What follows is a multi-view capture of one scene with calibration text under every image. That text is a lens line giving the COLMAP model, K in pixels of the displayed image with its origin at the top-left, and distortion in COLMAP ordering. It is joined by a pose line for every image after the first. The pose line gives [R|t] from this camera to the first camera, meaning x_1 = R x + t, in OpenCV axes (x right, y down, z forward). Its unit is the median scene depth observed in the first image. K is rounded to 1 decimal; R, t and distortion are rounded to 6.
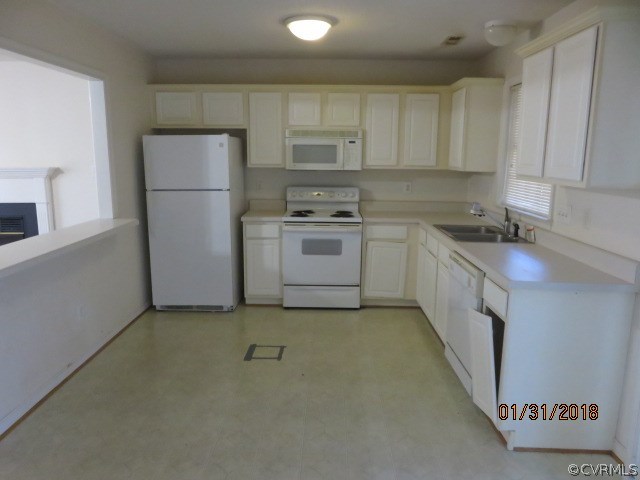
lens RADIAL K [[483.0, 0, 318.3], [0, 483.0, 231.4], [0, 0, 1]] dist [-0.012667, 0.006416]
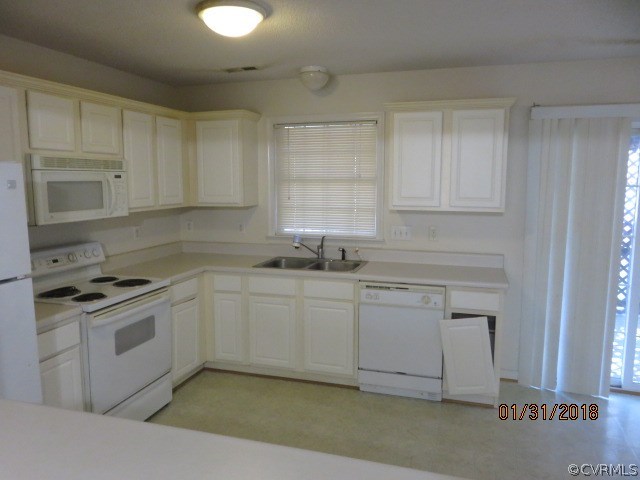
lens RADIAL K [[483.0, 0, 318.3], [0, 483.0, 231.4], [0, 0, 1]] dist [-0.012667, 0.006416]
pose [[0.305718, -0.113614, 0.945319, -0.506409], [0.165059, 0.984146, 0.064900, -0.104958], [-0.937706, 0.136193, 0.319624, 0.520237]]
